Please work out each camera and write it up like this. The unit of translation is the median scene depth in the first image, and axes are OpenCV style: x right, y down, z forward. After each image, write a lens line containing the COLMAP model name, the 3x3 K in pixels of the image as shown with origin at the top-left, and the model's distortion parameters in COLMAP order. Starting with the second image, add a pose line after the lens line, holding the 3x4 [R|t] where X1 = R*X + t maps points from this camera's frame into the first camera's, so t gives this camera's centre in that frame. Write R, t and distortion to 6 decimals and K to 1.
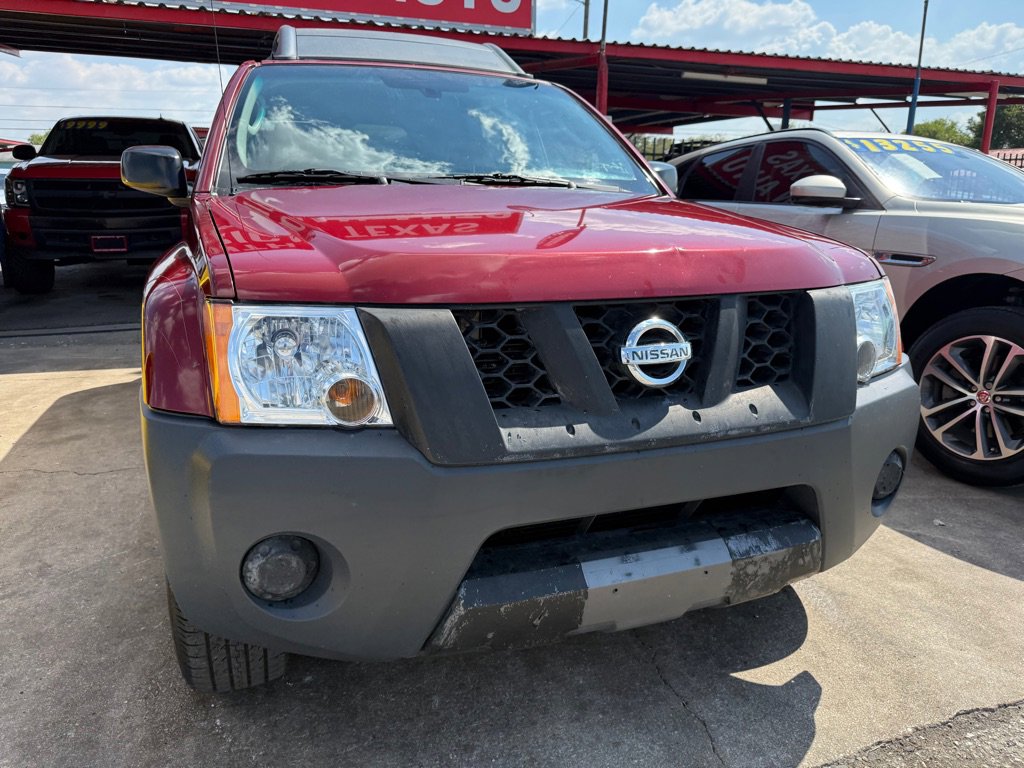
lens RADIAL K [[726.2, 0, 505.7], [0, 726.2, 378.0], [0, 0, 1]] dist [0.009927, -0.020556]
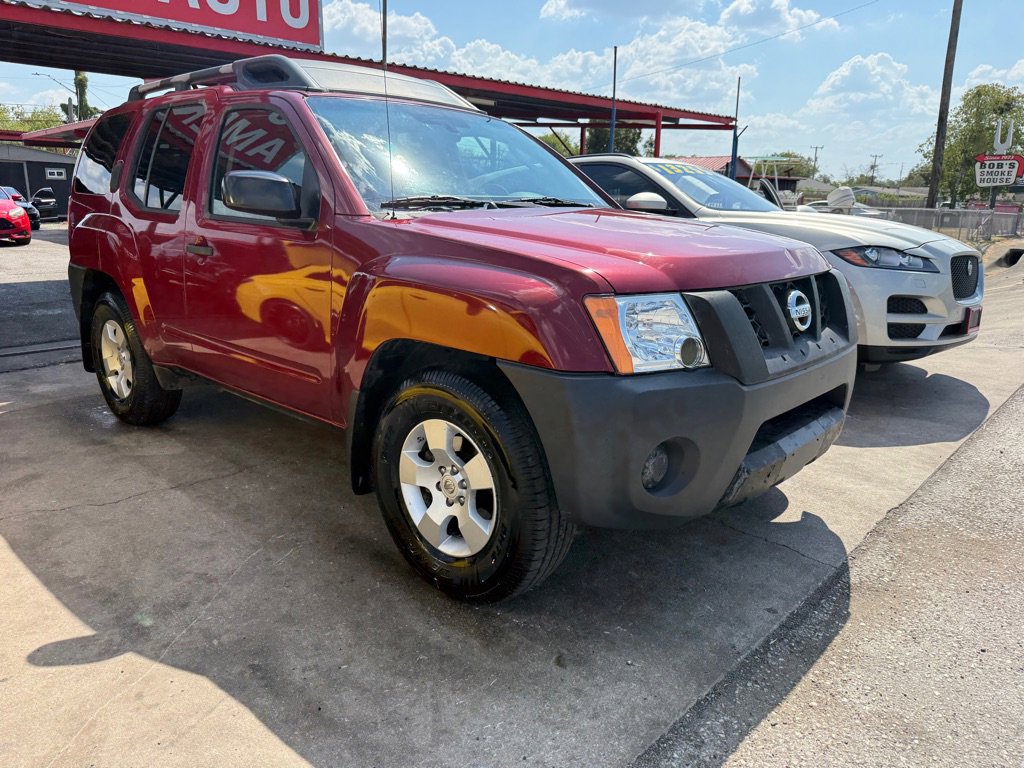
lens RADIAL K [[726.2, 0, 505.6], [0, 726.2, 379.9], [0, 0, 1]] dist [0.009927, -0.020556]
pose [[0.895797, -0.110024, 0.430631, -0.834787], [0.110373, 0.993594, 0.024260, 0.006493], [-0.430541, 0.025797, 0.902202, -0.166512]]
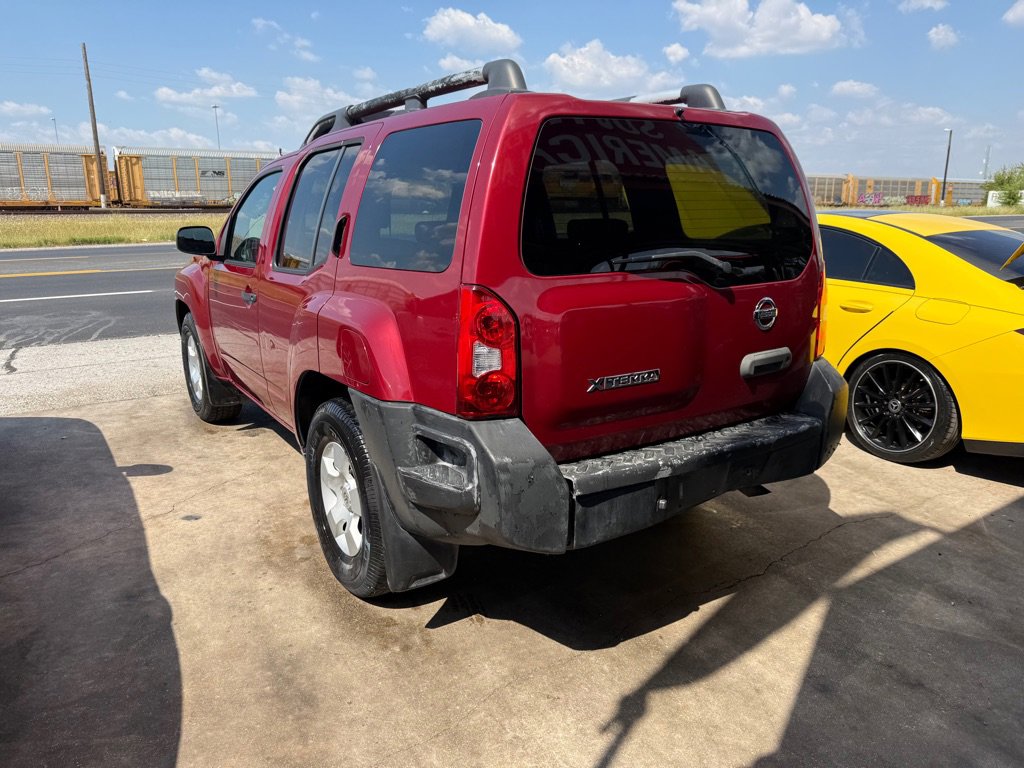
lens RADIAL K [[726.2, 0, 507.8], [0, 726.2, 381.6], [0, 0, 1]] dist [0.009927, -0.020556]
pose [[-0.974863, 0.042204, -0.218773, -0.064798], [-0.064216, 0.887010, 0.457264, -1.106912], [0.213352, 0.459818, -0.862002, 3.847922]]
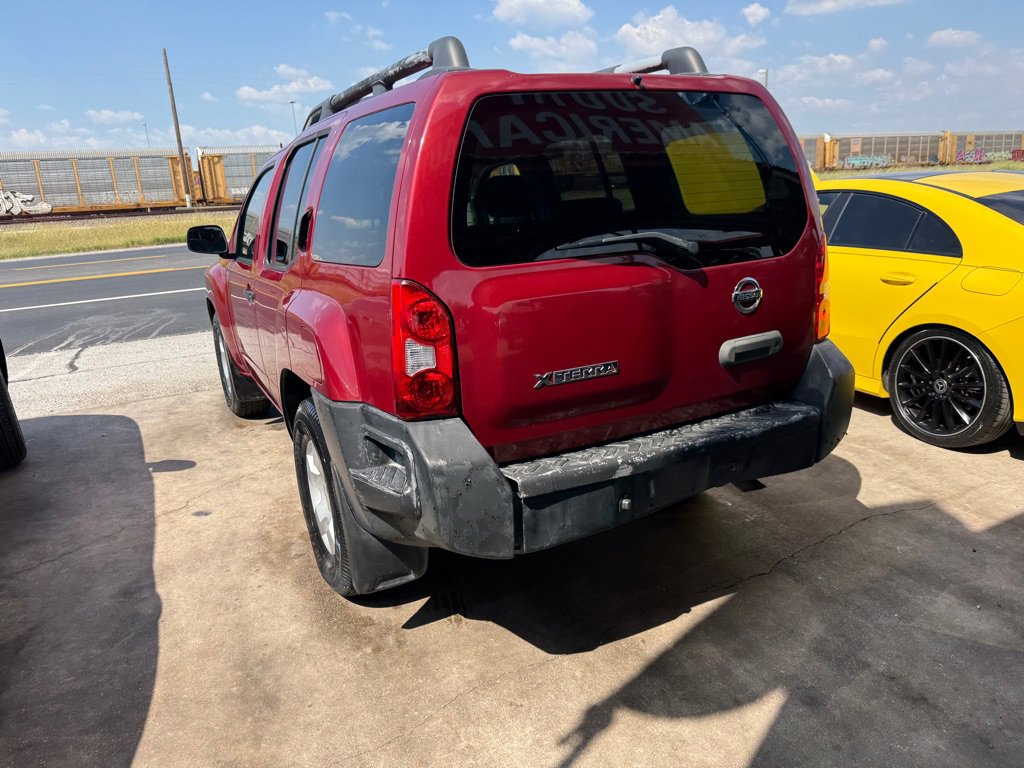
lens RADIAL K [[726.2, 0, 507.4], [0, 726.2, 385.6], [0, 0, 1]] dist [0.009927, -0.020556]
pose [[-0.991275, 0.072500, -0.110082, -0.273883], [0.009764, 0.873239, 0.487194, -1.105965], [0.131450, 0.481868, -0.866328, 3.823421]]
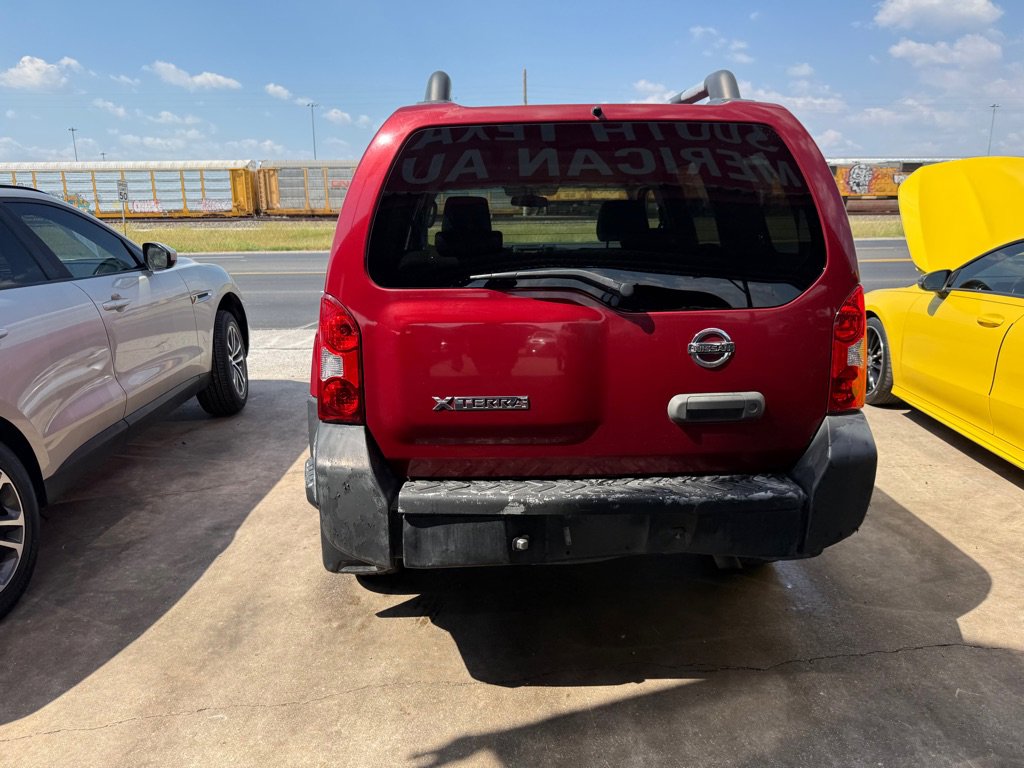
lens RADIAL K [[726.2, 0, 508.1], [0, 726.2, 383.4], [0, 0, 1]] dist [0.009927, -0.020556]
pose [[-0.950496, -0.074603, 0.301647, -0.857235], [0.073759, 0.888840, 0.452243, -1.107107], [-0.301855, 0.452104, -0.839336, 3.776736]]
